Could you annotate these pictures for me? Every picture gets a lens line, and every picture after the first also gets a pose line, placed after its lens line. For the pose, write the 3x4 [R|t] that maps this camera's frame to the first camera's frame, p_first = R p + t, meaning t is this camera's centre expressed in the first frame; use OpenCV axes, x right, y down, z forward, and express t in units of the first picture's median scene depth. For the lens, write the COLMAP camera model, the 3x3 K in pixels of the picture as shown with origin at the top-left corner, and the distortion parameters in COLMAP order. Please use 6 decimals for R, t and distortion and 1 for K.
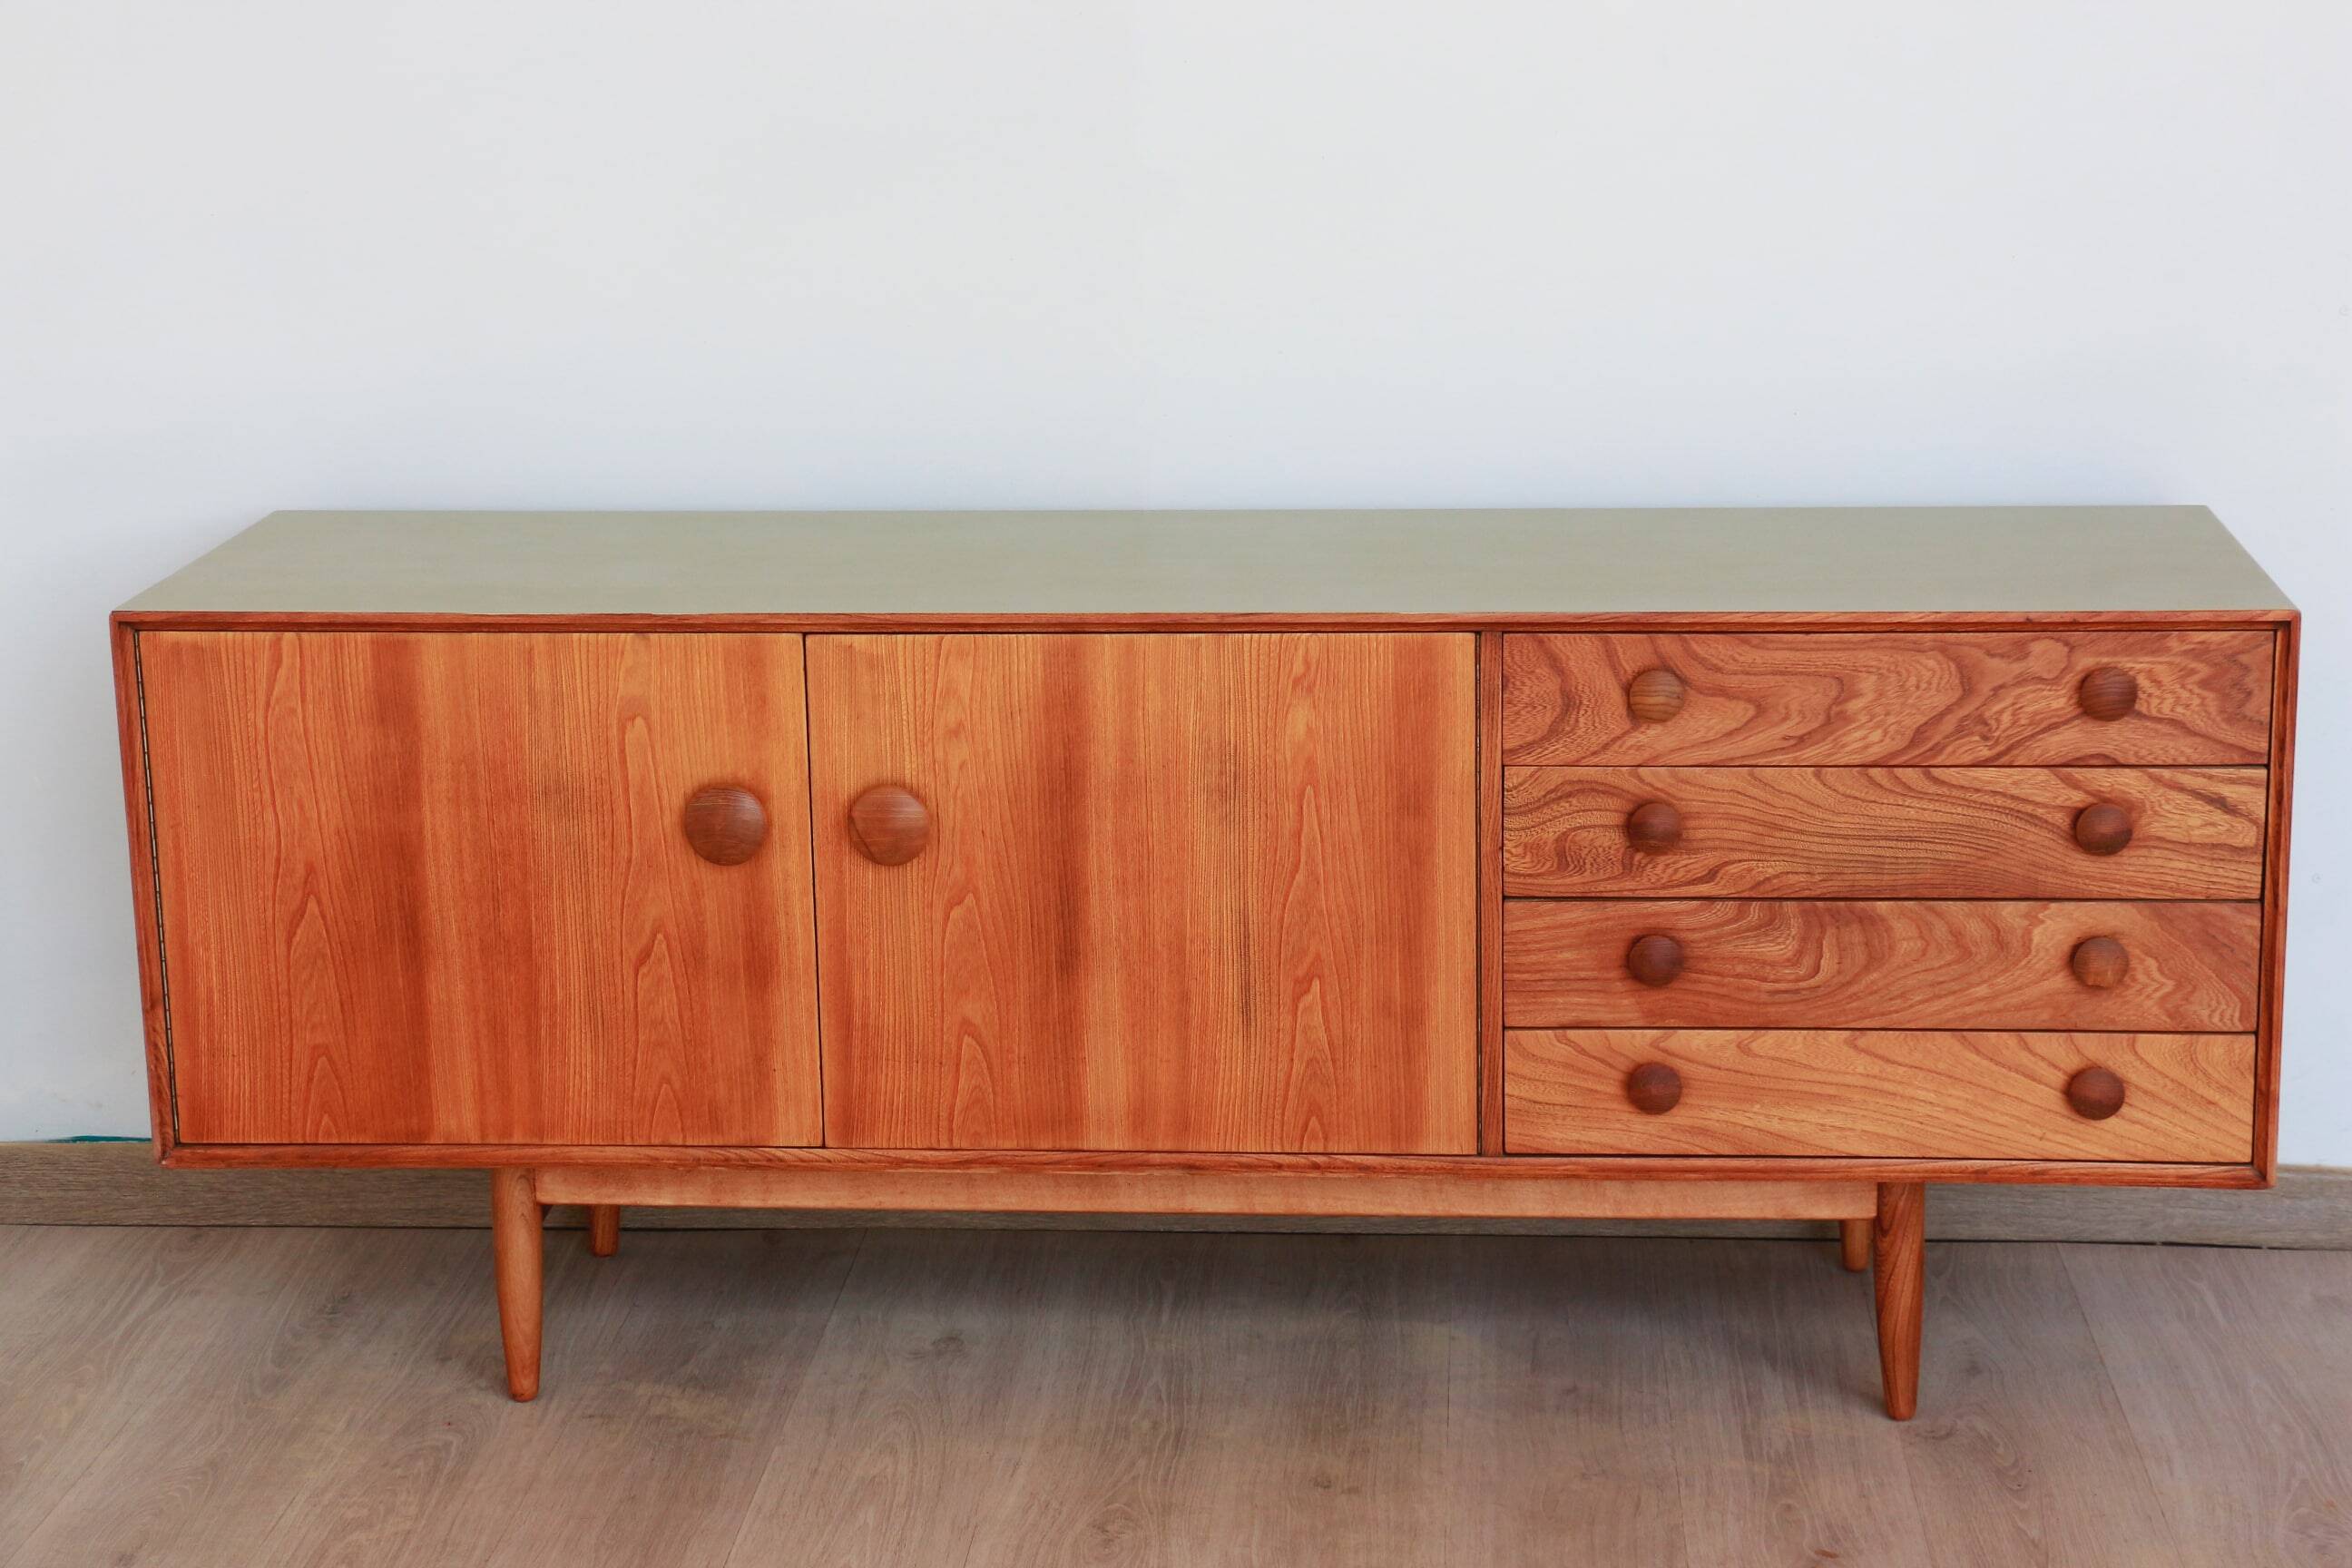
lens RADIAL K [[4119.9, 0, 1182.1], [0, 4119.9, 789.2], [0, 0, 1]] dist [0.148442, 0.161507]
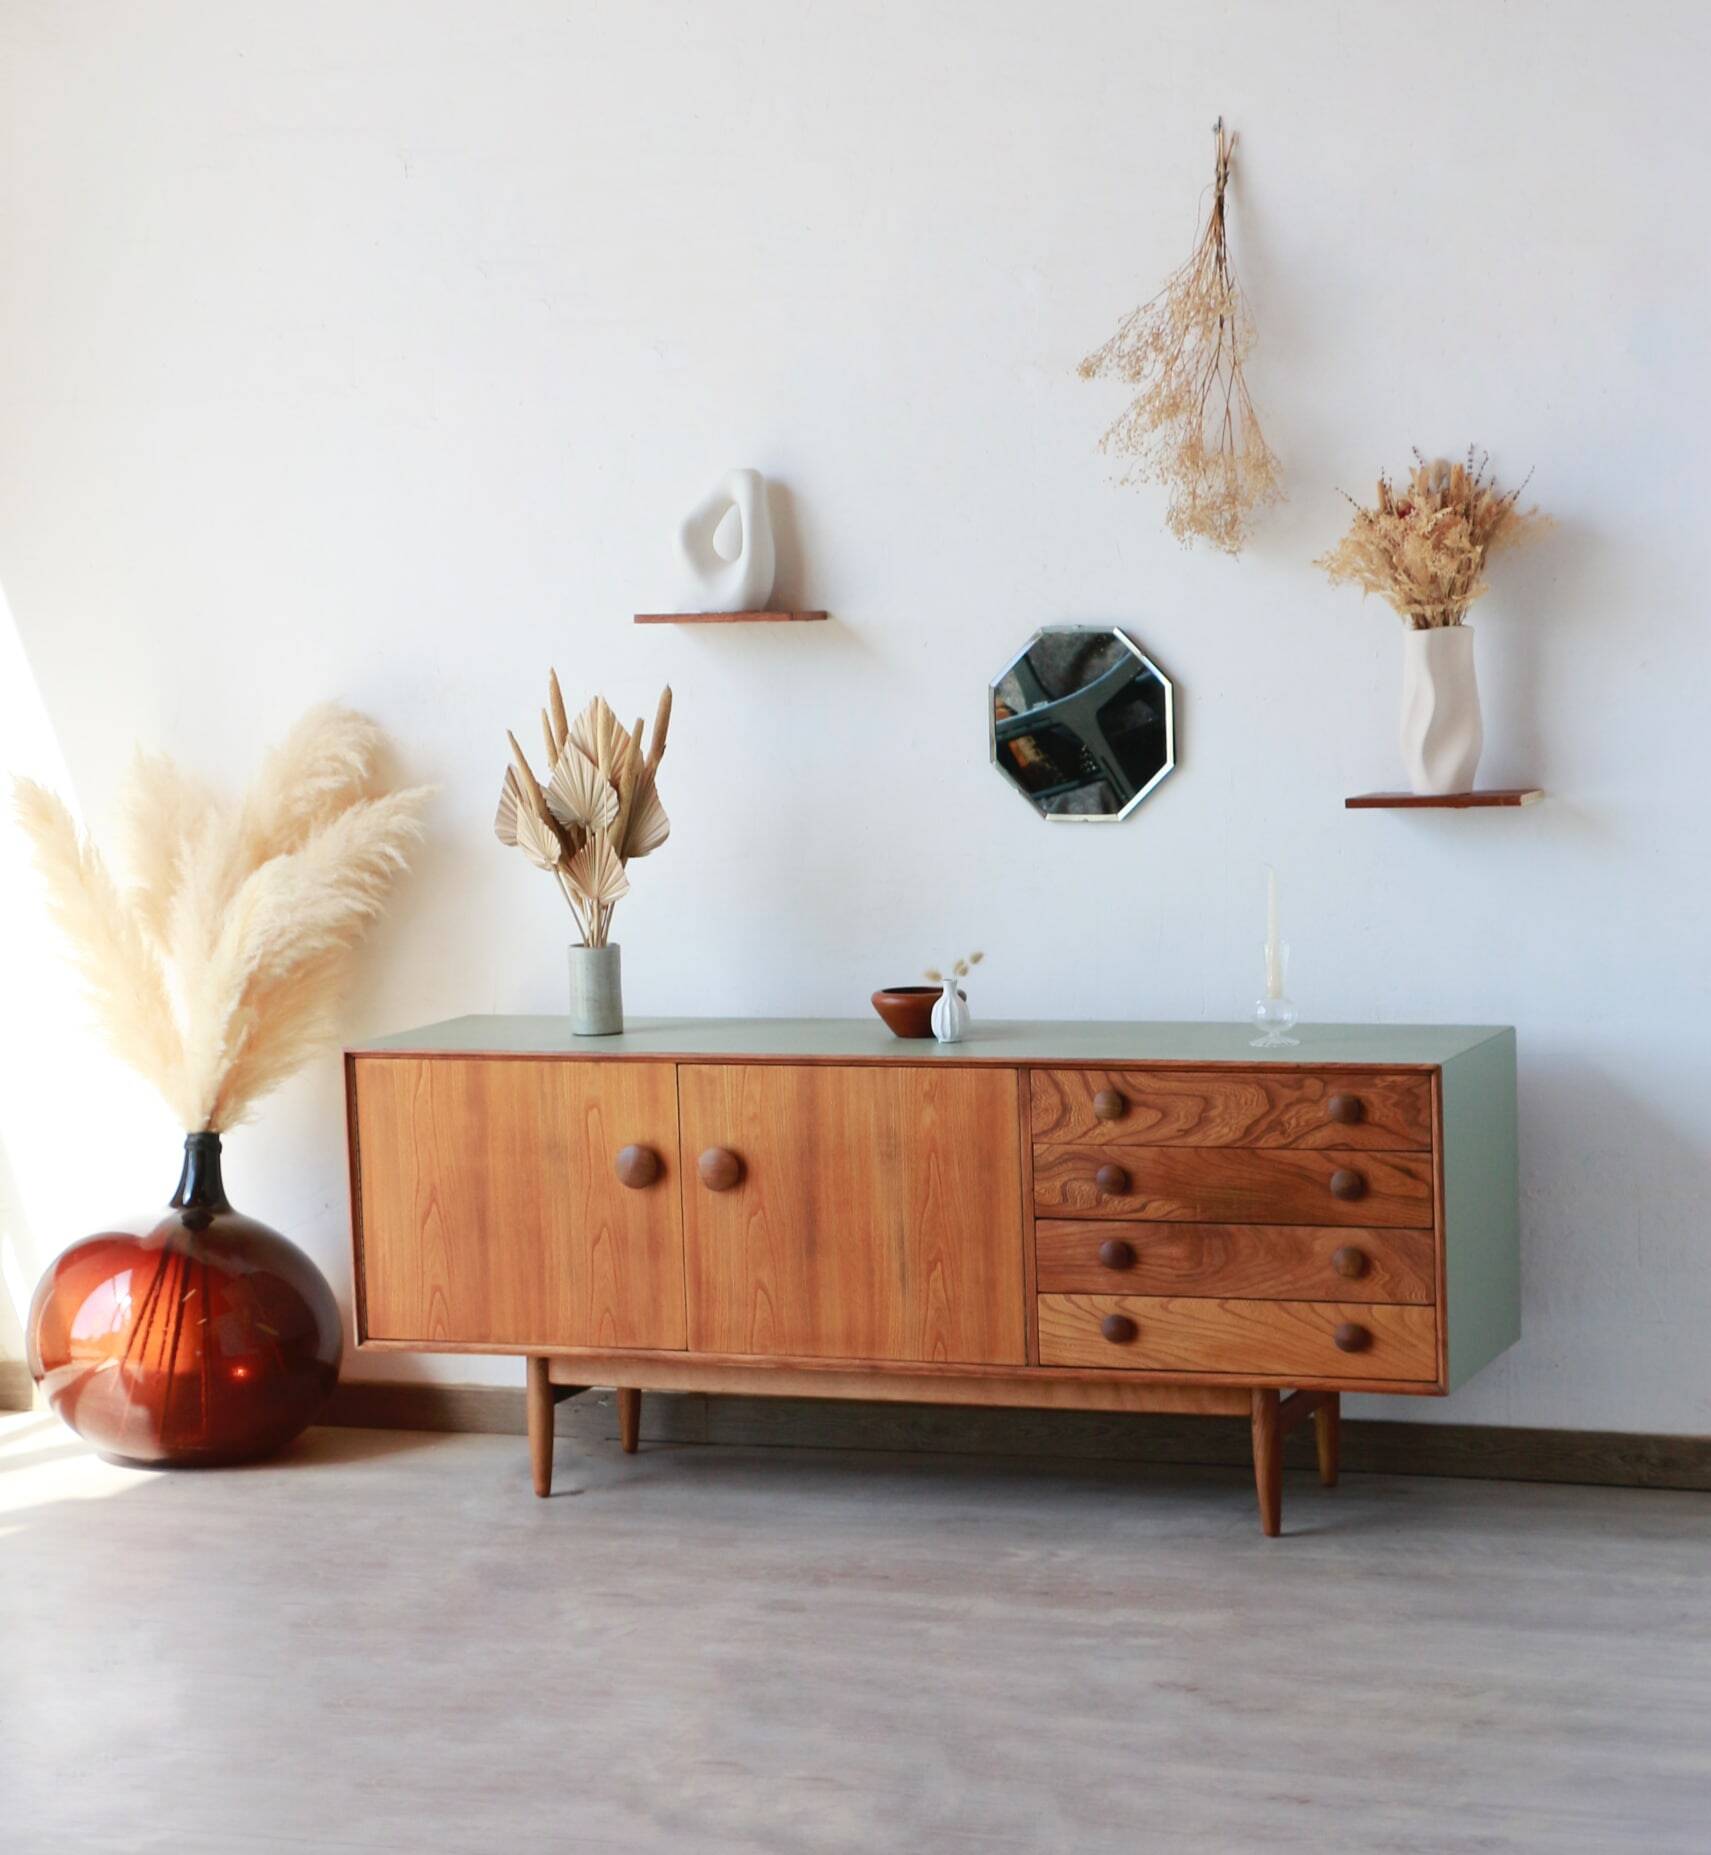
lens RADIAL K [[4535.8, 0, 860.9], [0, 4535.8, 1097.0], [0, 0, 1]] dist [0.143976, -0.096108]
pose [[0.956092, 0.024460, -0.292043, 0.583771], [-0.056971, 0.993013, -0.103342, 0.183272], [0.287474, 0.115442, 0.950806, -0.915831]]
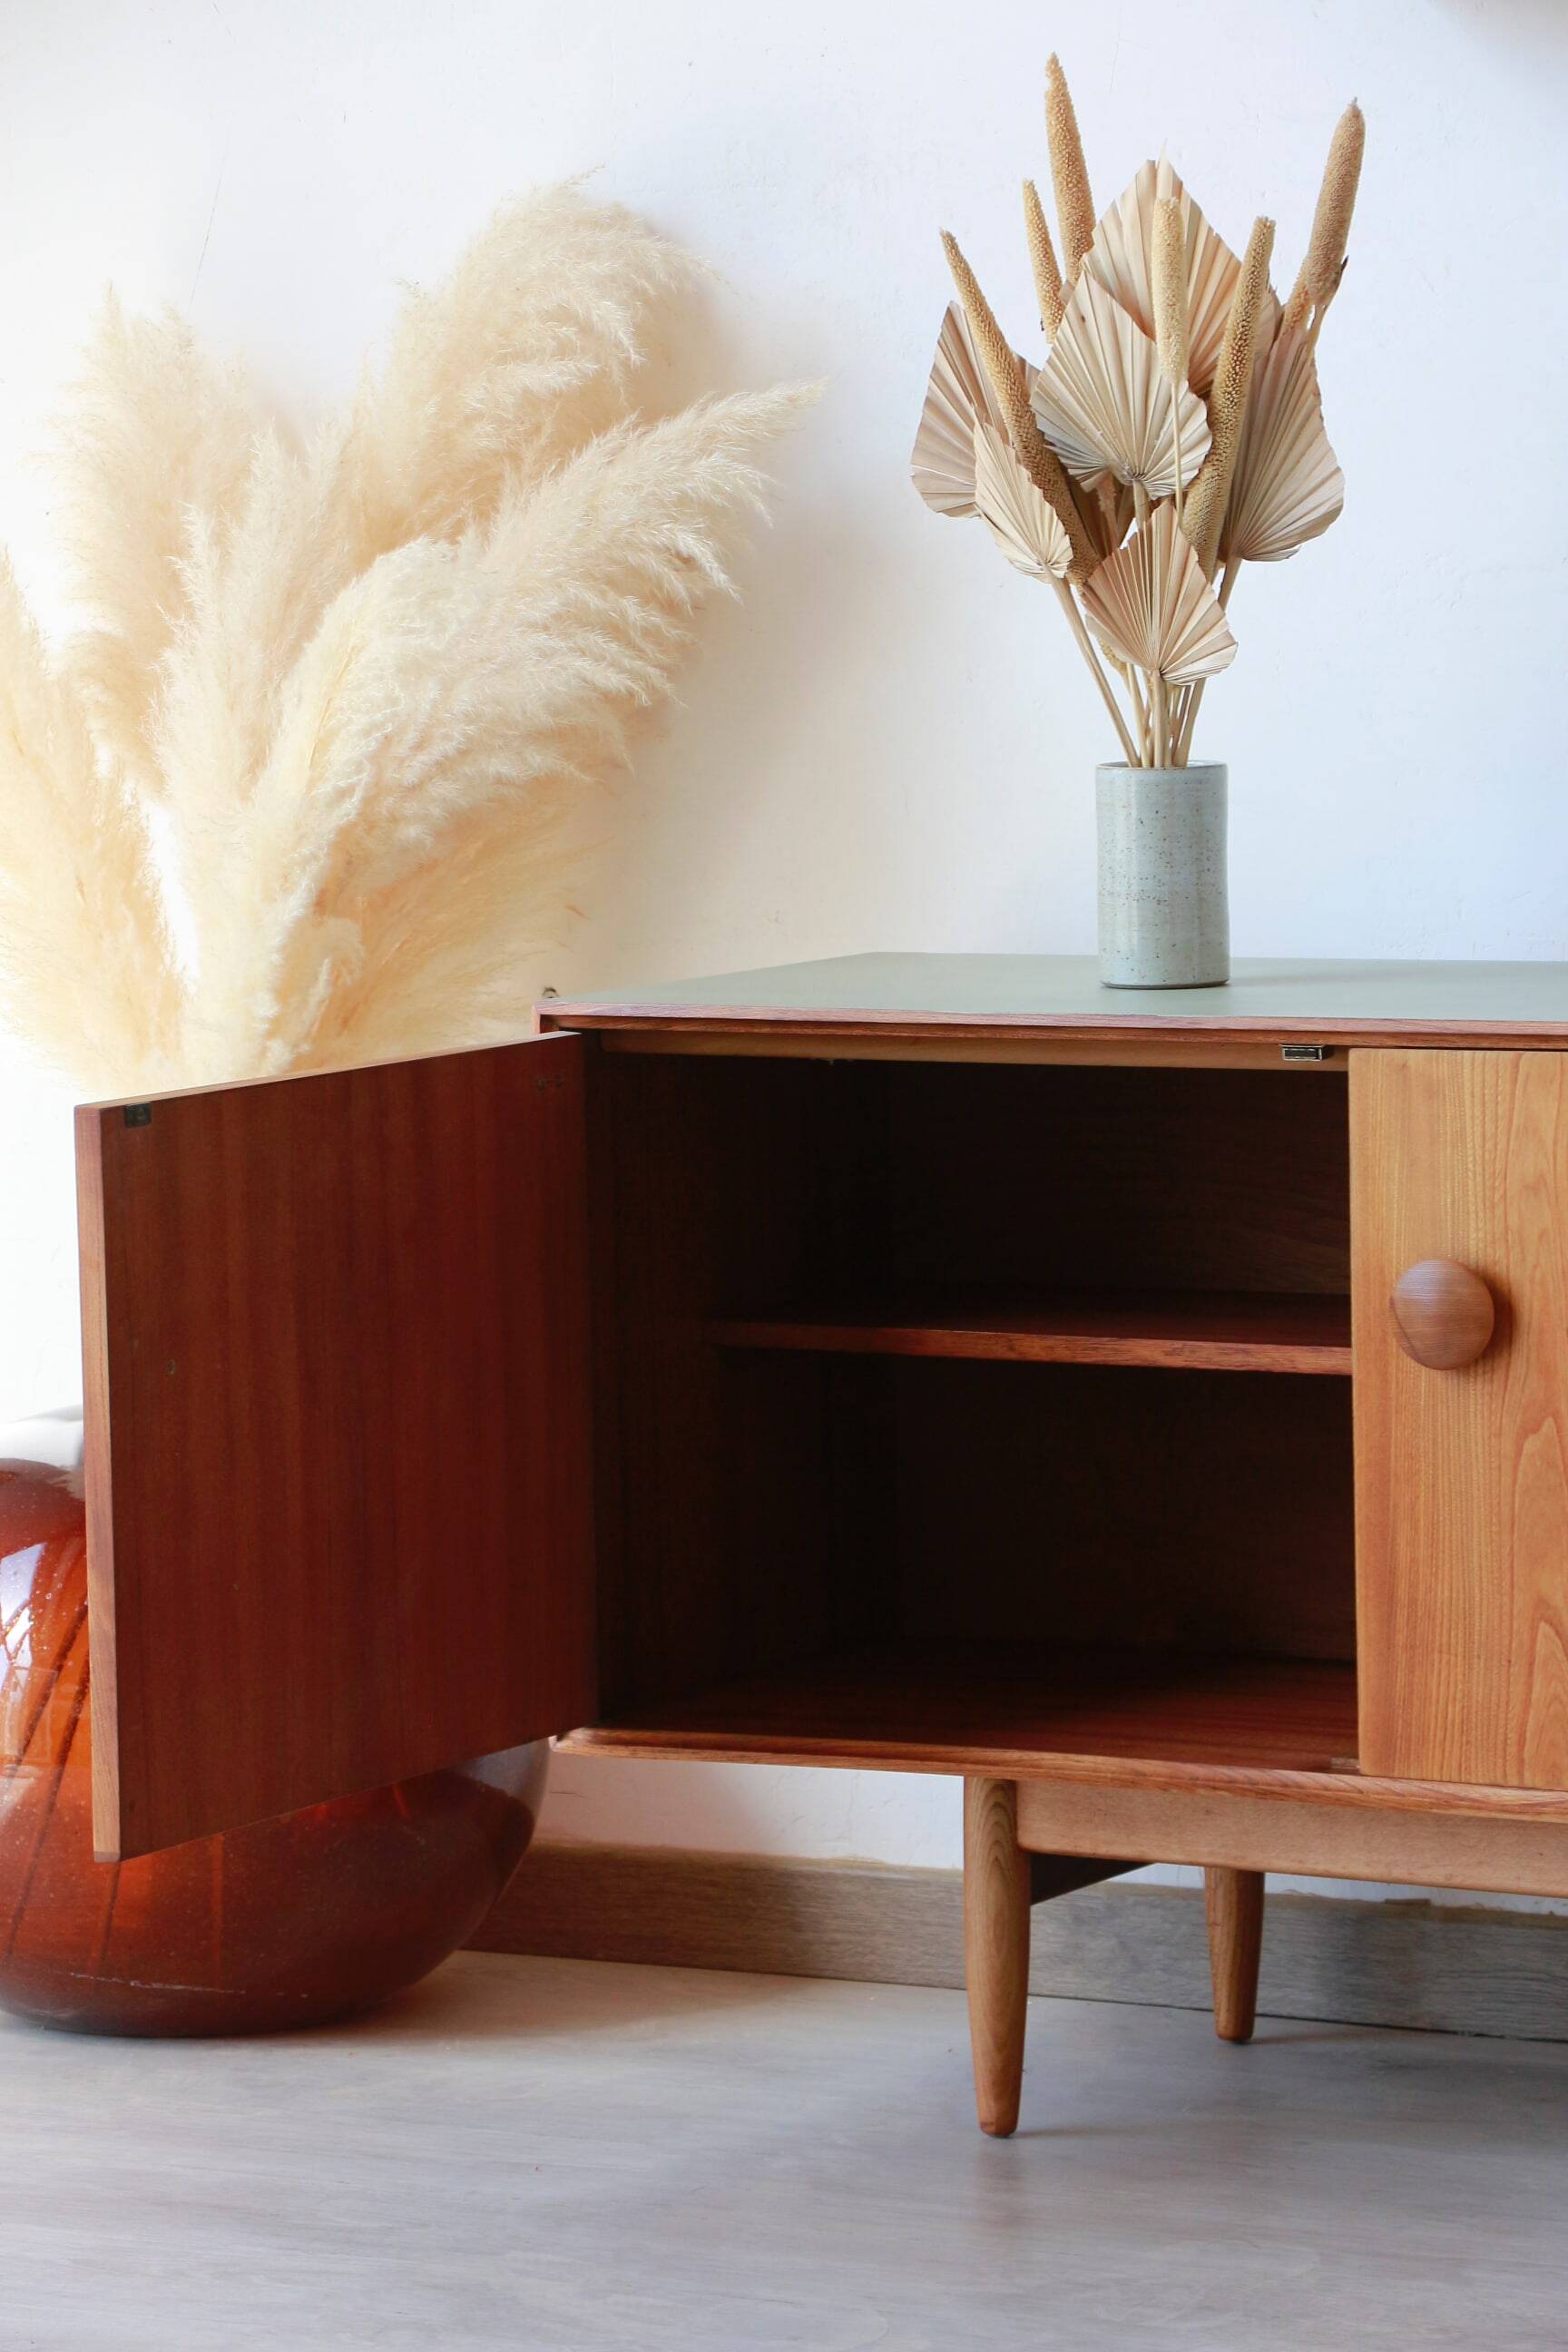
lens RADIAL K [[9075.8, 0, 780.5], [0, 9075.8, 1209.1], [0, 0, 1]] dist [0.867177, 4.647423]
pose [[0.907340, 0.039734, -0.418515, 0.499190], [-0.099421, 0.987565, -0.121785, 0.199297], [0.408472, 0.152110, 0.900007, -0.503804]]
